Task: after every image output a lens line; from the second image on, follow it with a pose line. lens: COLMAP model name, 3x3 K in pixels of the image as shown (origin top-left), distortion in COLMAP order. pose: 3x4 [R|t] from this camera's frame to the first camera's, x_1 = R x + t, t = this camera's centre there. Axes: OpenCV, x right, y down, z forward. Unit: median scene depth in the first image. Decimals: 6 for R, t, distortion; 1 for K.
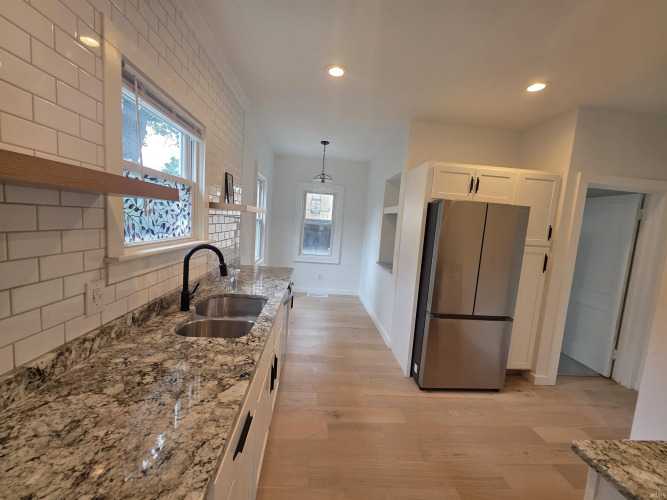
lens RADIAL K [[265.2, 0, 330.5], [0, 265.2, 249.1], [0, 0, 1]] dist [0.004089, -0.000240]
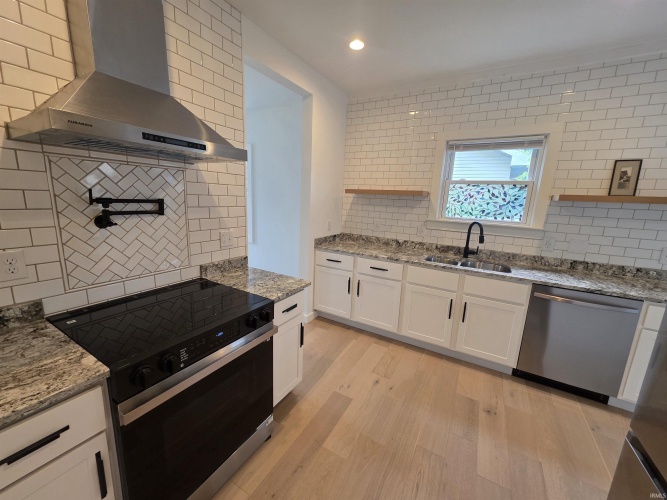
lens RADIAL K [[265.2, 0, 332.6], [0, 265.2, 248.0], [0, 0, 1]] dist [0.004089, -0.000240]
pose [[-0.557519, 0.062535, -0.827805, 1.619063], [-0.167528, 0.968169, 0.185967, -0.015900], [0.813085, 0.242361, -0.529296, 1.384884]]
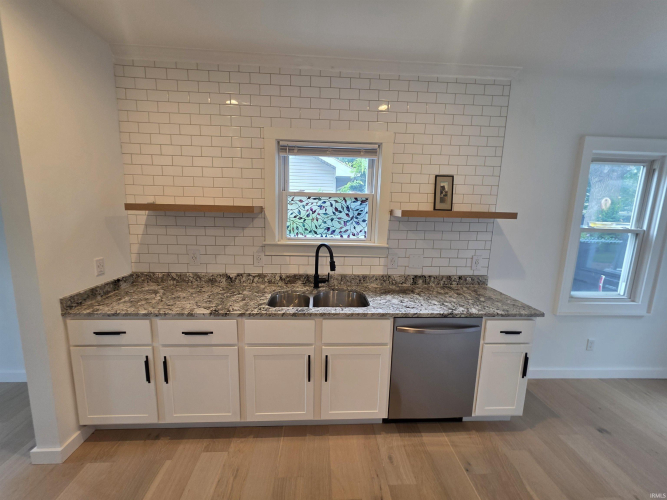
lens RADIAL K [[265.2, 0, 332.4], [0, 265.2, 248.3], [0, 0, 1]] dist [0.004089, -0.000240]
pose [[-0.015252, 0.077832, -0.996850, 0.978964], [-0.127787, 0.988639, 0.079146, -0.118641], [0.991684, 0.128592, -0.005133, 1.228762]]
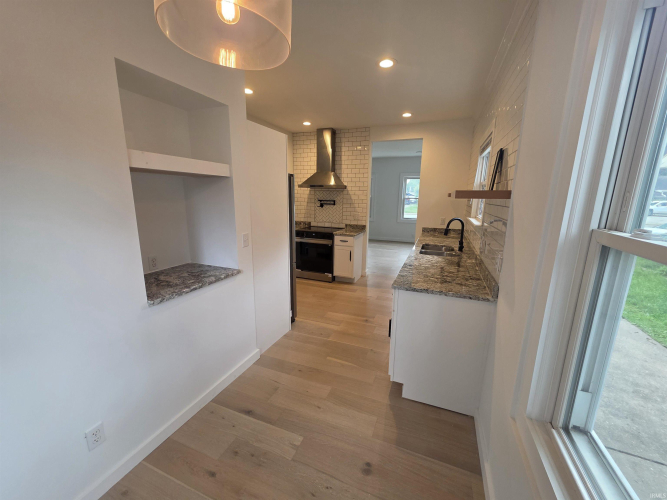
lens RADIAL K [[265.2, 0, 334.7], [0, 265.2, 248.2], [0, 0, 1]] dist [0.004089, -0.000240]
pose [[-0.896242, -0.171314, 0.409148, -0.586466], [-0.036669, 0.947865, 0.316555, -0.434501], [-0.442047, 0.268707, -0.855798, 3.559431]]
